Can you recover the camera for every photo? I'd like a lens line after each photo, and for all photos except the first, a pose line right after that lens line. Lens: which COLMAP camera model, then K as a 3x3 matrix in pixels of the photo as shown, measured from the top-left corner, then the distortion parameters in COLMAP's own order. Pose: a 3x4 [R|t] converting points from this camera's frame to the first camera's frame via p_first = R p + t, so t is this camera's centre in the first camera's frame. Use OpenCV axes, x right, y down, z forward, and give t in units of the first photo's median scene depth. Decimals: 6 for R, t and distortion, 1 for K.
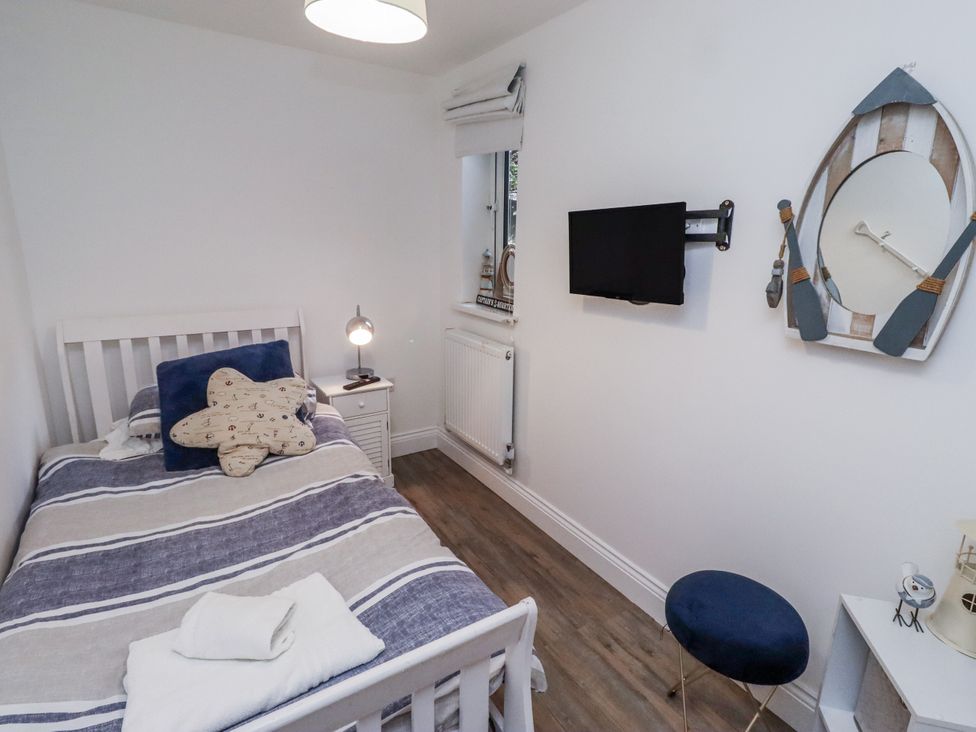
lens RADIAL K [[506.1, 0, 496.0], [0, 506.1, 349.7], [0, 0, 1]] dist [0.001226, -0.001265]
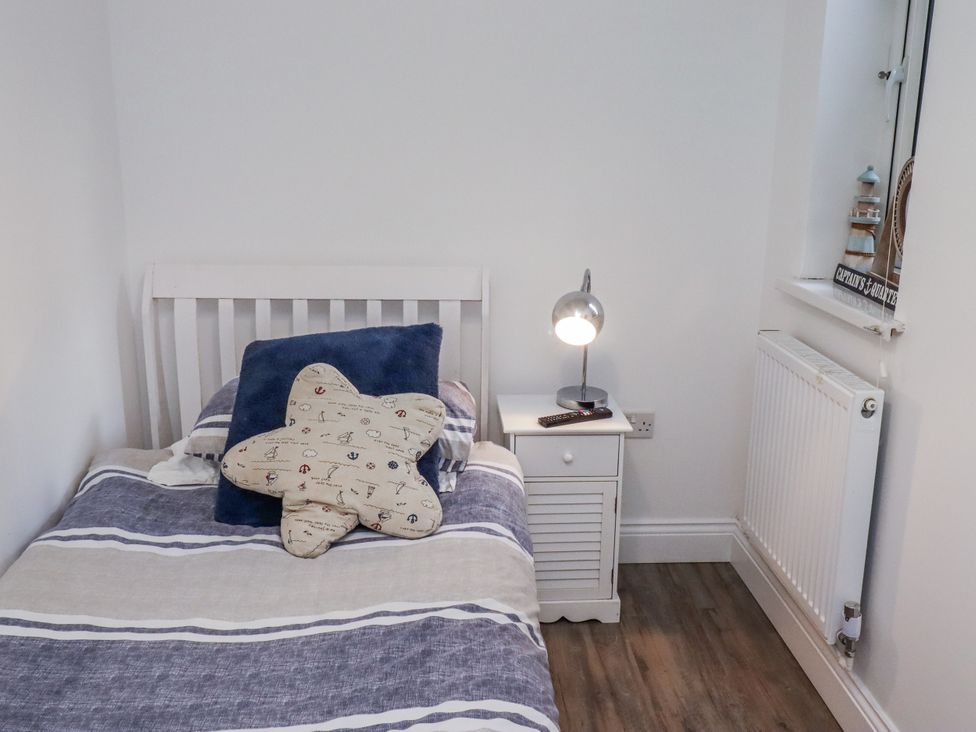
lens RADIAL K [[871.4, 0, 488.0], [0, 871.4, 346.4], [0, 0, 1]] dist [0.001254, 0.002021]
pose [[0.867112, 0.110665, -0.485665, 0.119515], [-0.107203, 0.993621, 0.035007, -0.039436], [0.486441, 0.021710, 0.873444, 0.210227]]
